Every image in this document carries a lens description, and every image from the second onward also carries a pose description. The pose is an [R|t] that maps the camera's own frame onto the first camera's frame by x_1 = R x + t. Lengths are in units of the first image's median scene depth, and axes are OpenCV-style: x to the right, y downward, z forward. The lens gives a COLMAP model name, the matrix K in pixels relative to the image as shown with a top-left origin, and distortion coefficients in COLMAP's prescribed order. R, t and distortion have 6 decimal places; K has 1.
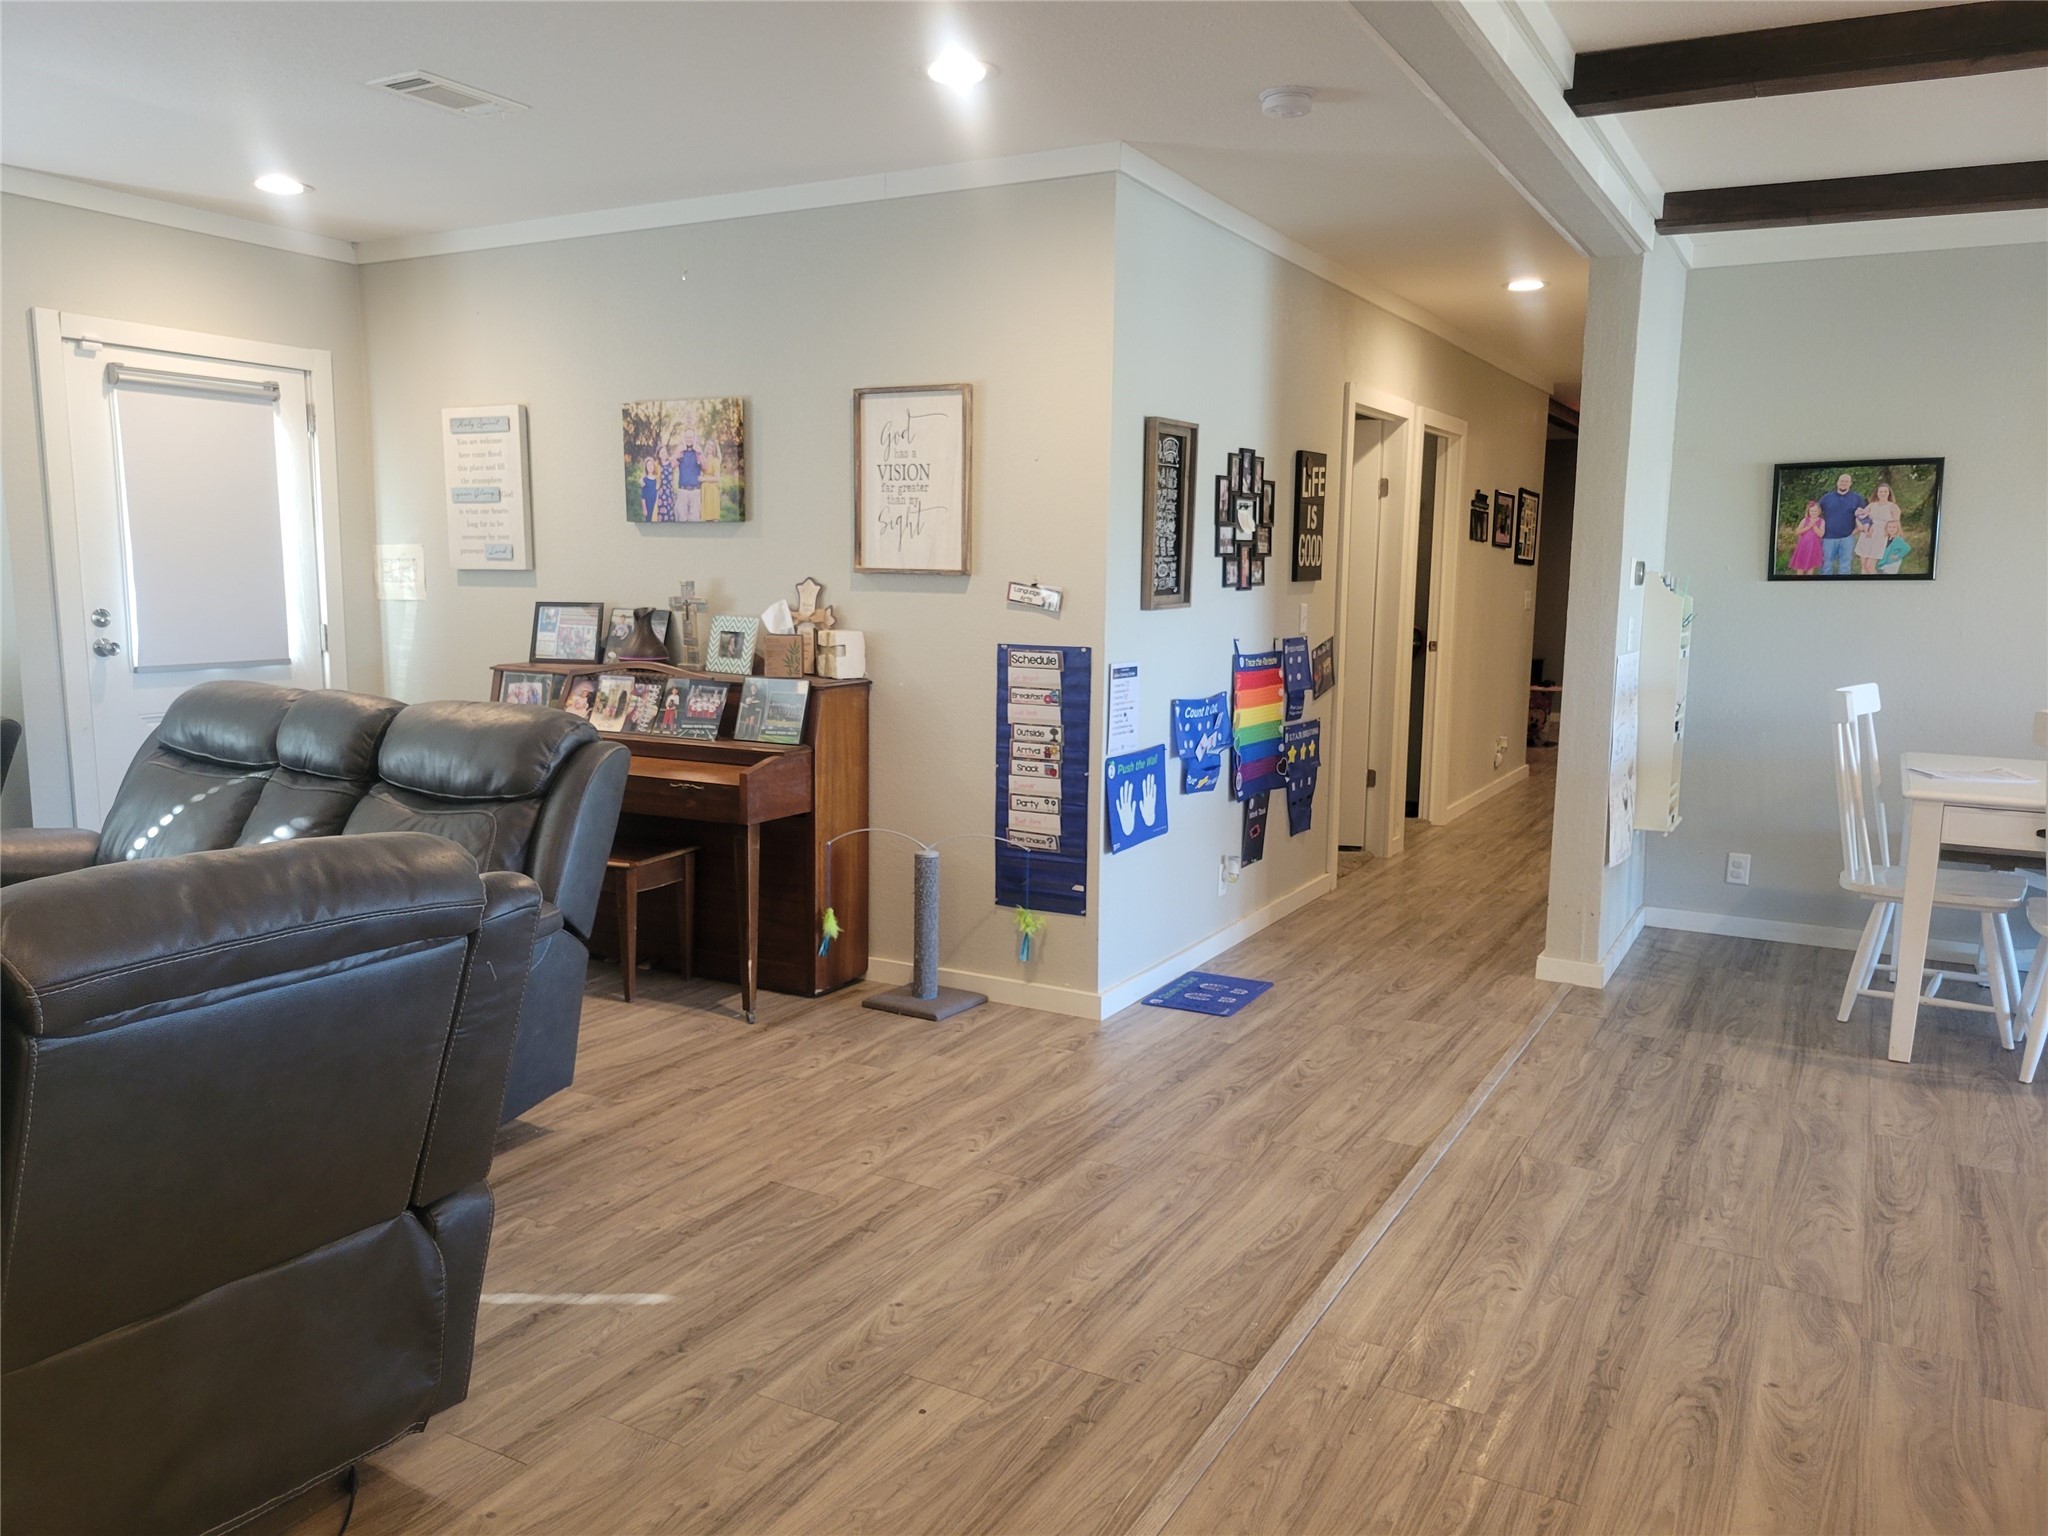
lens RADIAL K [[1554.7, 0, 1013.2], [0, 1554.7, 778.4], [0, 0, 1]] dist [0.049555, 0.000479]
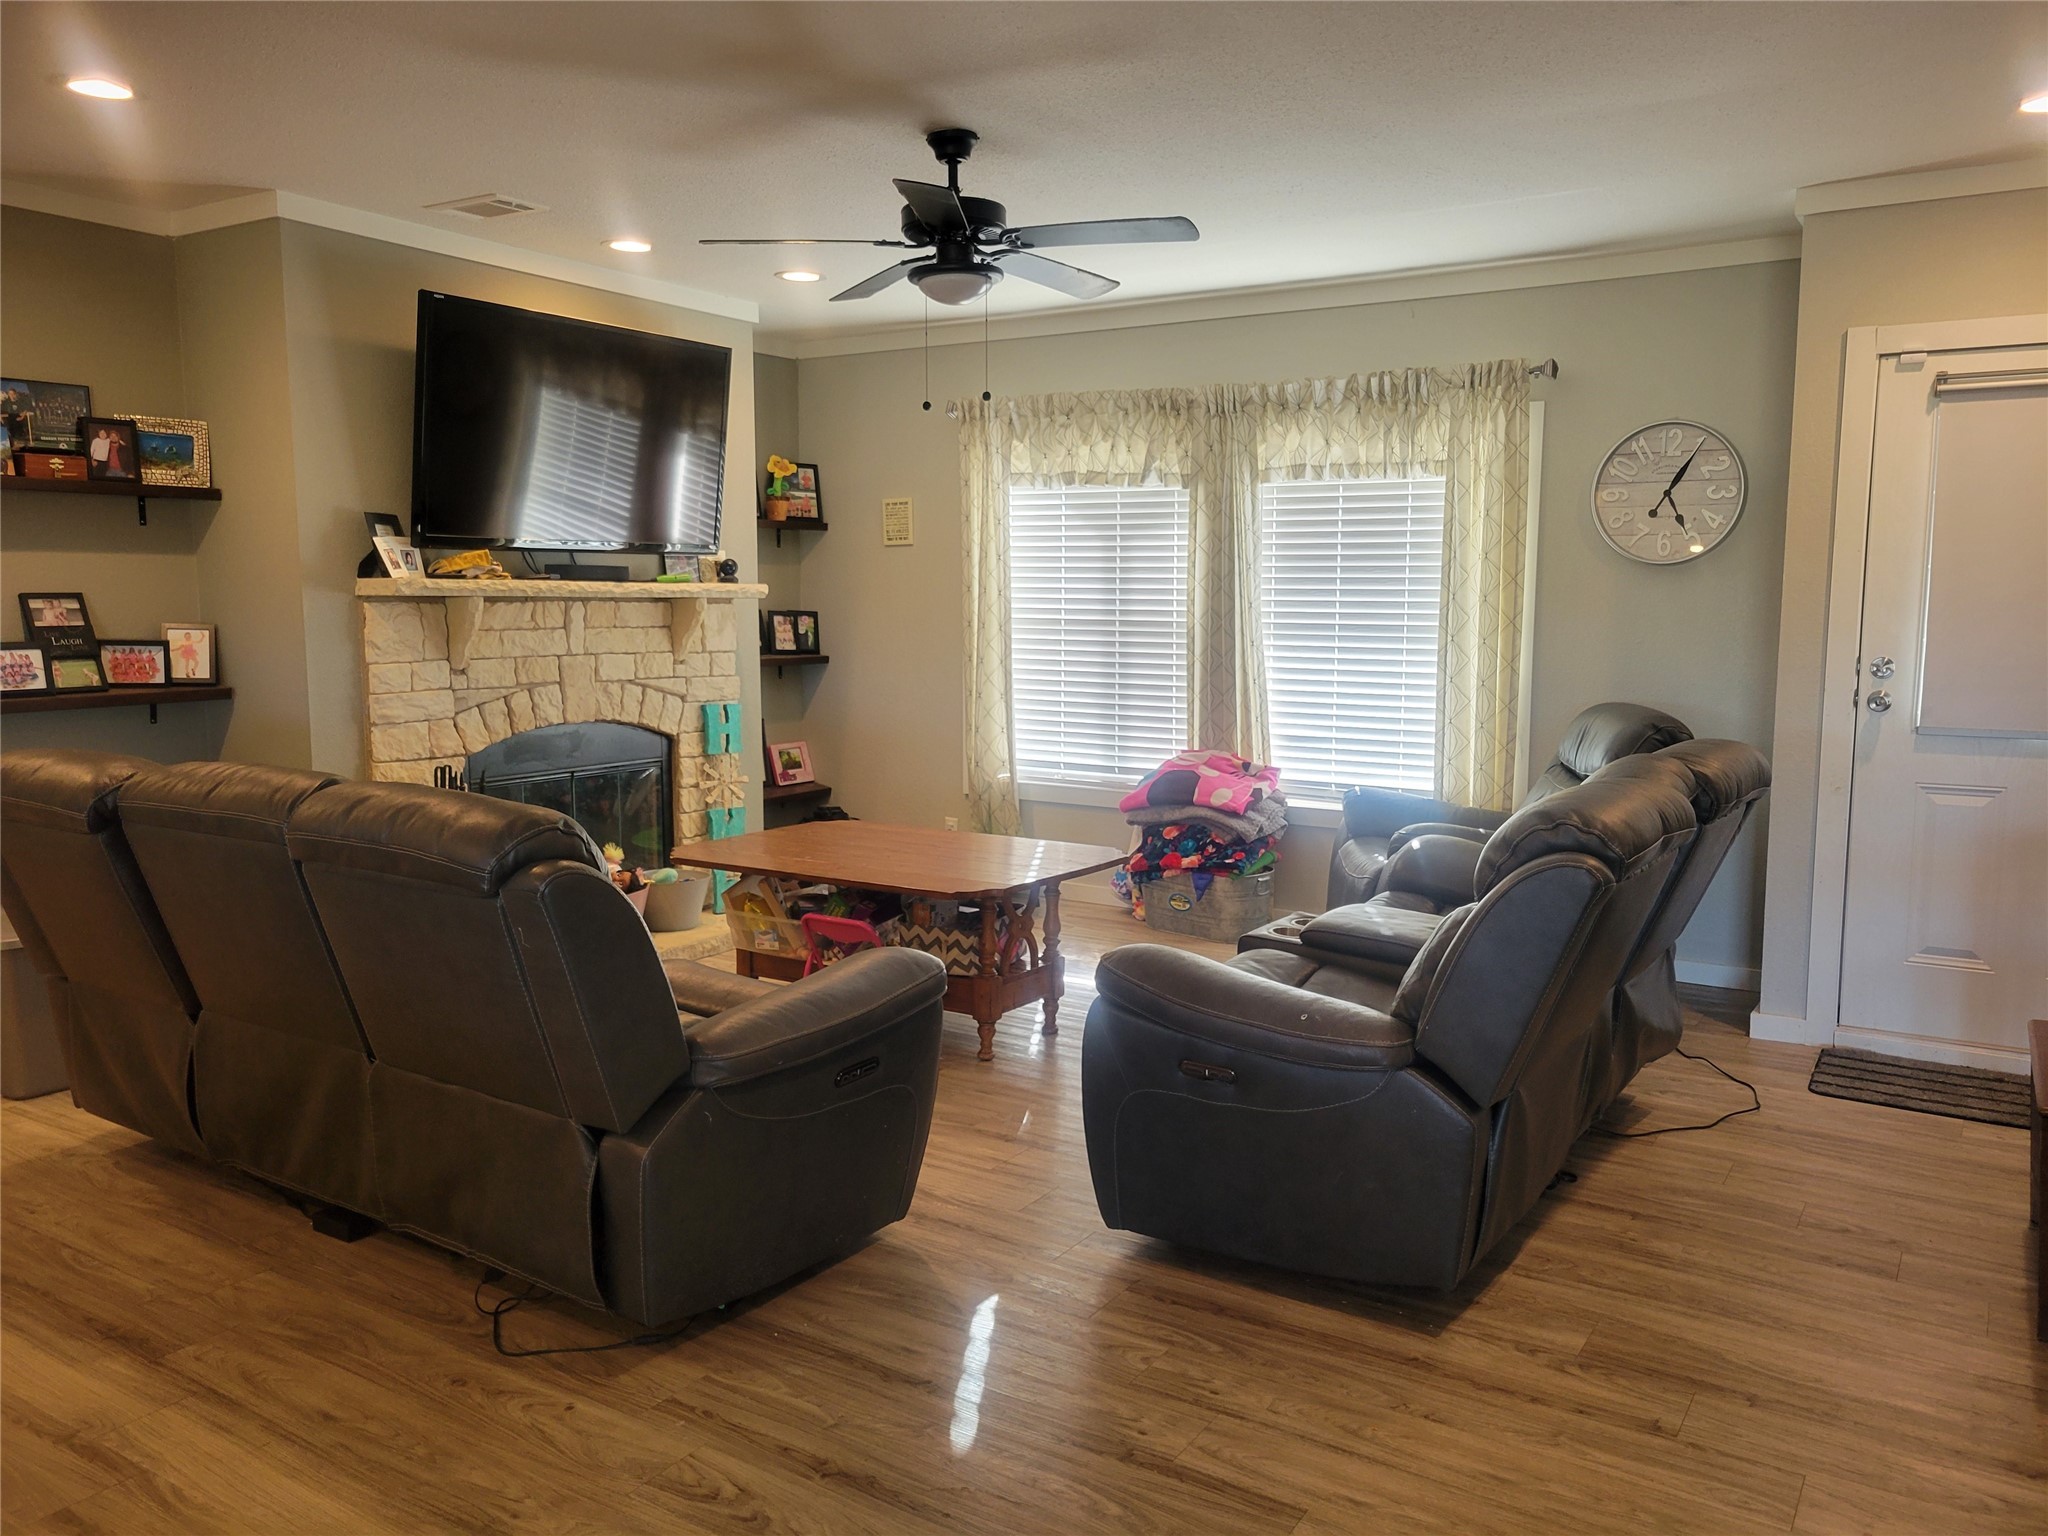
lens RADIAL K [[1554.7, 0, 1023.0], [0, 1554.7, 770.8], [0, 0, 1]] dist [0.049555, 0.000479]
pose [[-0.060080, 0.104330, -0.992726, 0.455073], [-0.142906, 0.983379, 0.111996, -0.104512], [0.987911, 0.148595, -0.044172, 0.797680]]
